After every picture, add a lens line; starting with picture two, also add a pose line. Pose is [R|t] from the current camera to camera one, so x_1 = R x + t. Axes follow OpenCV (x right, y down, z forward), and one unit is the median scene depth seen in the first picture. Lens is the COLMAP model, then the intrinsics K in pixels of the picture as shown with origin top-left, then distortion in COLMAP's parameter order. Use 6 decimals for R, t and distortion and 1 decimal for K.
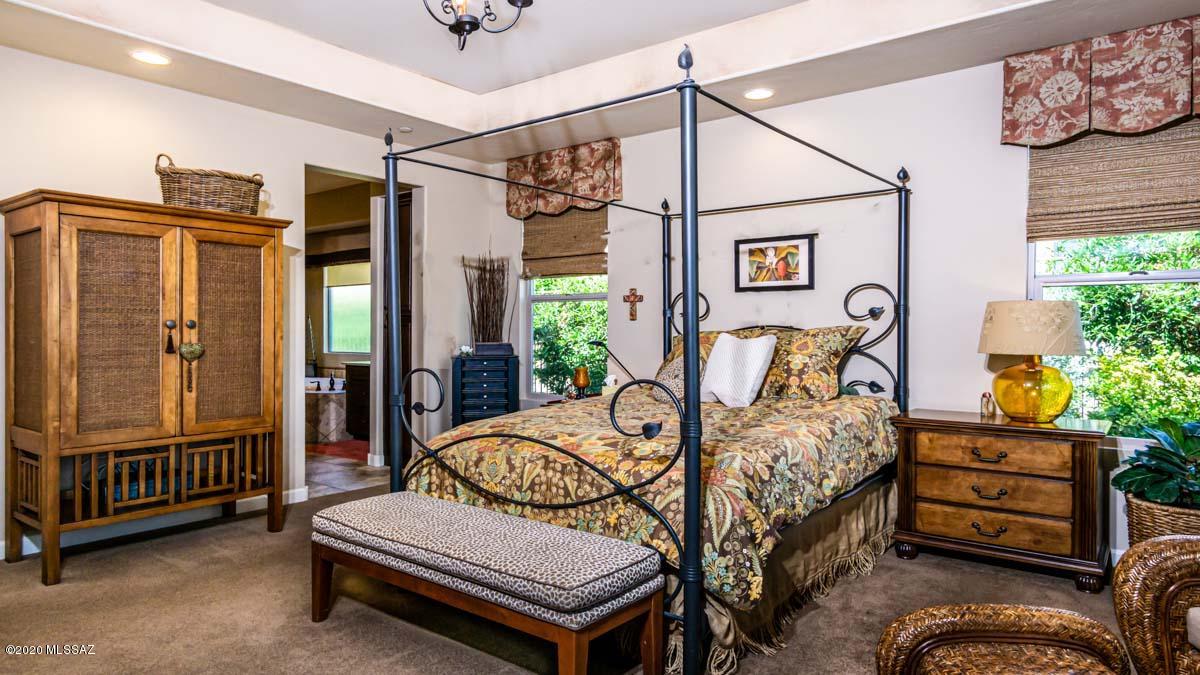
lens RADIAL K [[712.7, 0, 602.6], [0, 712.7, 335.7], [0, 0, 1]] dist [-0.001497, 0.000102]
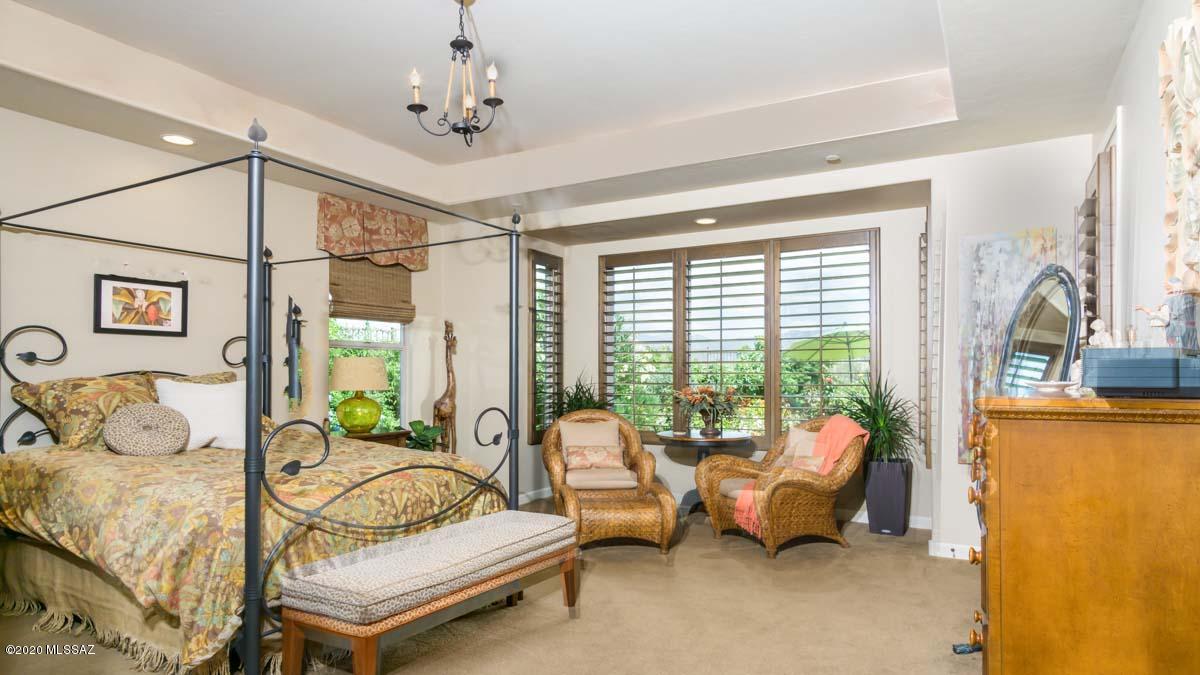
lens RADIAL K [[712.7, 0, 600.6], [0, 712.7, 336.8], [0, 0, 1]] dist [-0.001497, 0.000102]
pose [[-0.146961, 0.051432, 0.987804, -0.831727], [0.007238, 0.998676, -0.050921, -0.006466], [-0.989116, -0.000333, -0.147139, 0.540972]]
